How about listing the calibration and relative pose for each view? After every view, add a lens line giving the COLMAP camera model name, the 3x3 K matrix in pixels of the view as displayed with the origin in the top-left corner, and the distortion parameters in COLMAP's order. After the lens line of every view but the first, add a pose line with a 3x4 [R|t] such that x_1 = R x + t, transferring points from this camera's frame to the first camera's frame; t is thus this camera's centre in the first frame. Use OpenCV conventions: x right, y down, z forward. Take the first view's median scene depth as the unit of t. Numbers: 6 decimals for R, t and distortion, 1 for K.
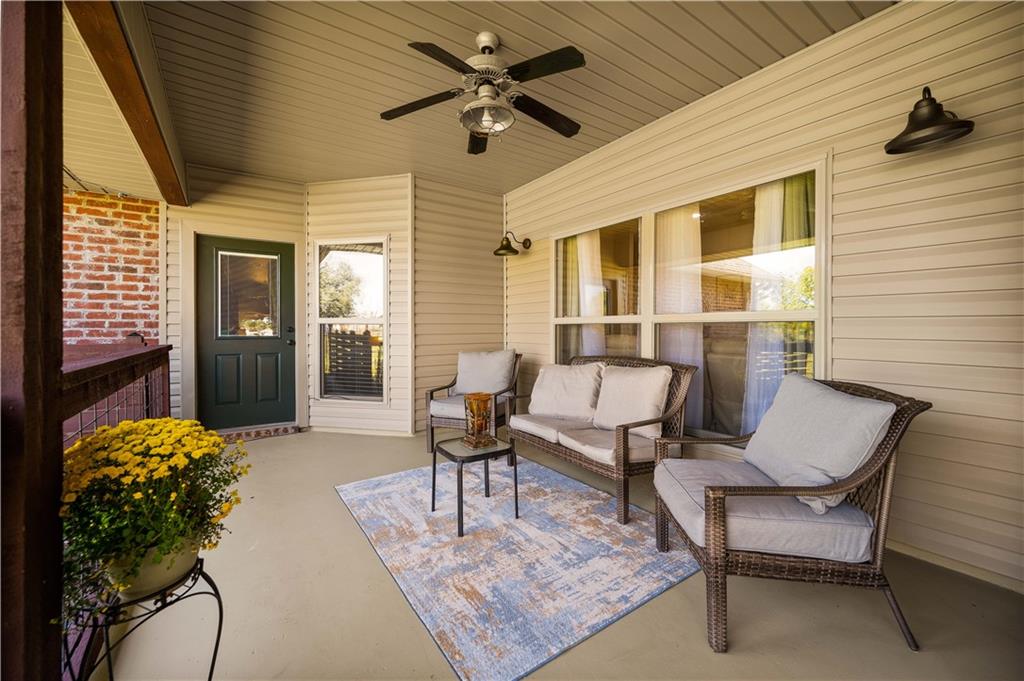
lens RADIAL K [[414.3, 0, 515.9], [0, 414.3, 333.8], [0, 0, 1]] dist [-0.004802, -0.000149]
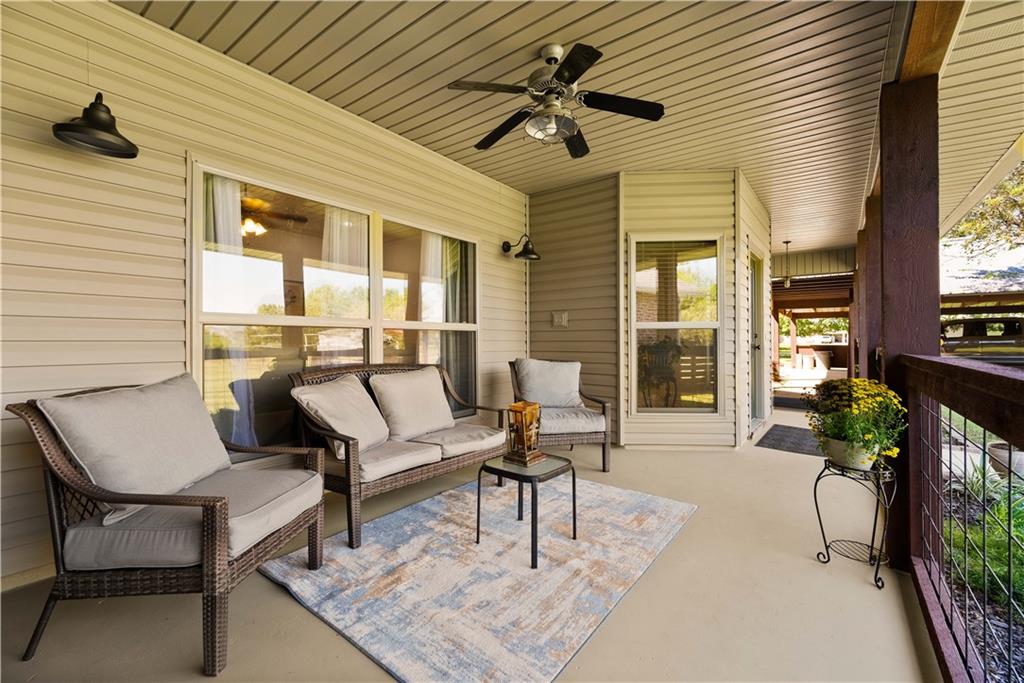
lens RADIAL K [[431.3, 0, 513.0], [0, 431.3, 338.7], [0, 0, 1]] dist [0.004025, 0.000107]
pose [[-0.310603, -0.000685, 0.950540, -0.942266], [0.013250, 0.999899, 0.005050, -0.004036], [-0.950447, 0.014163, -0.310562, 1.269298]]
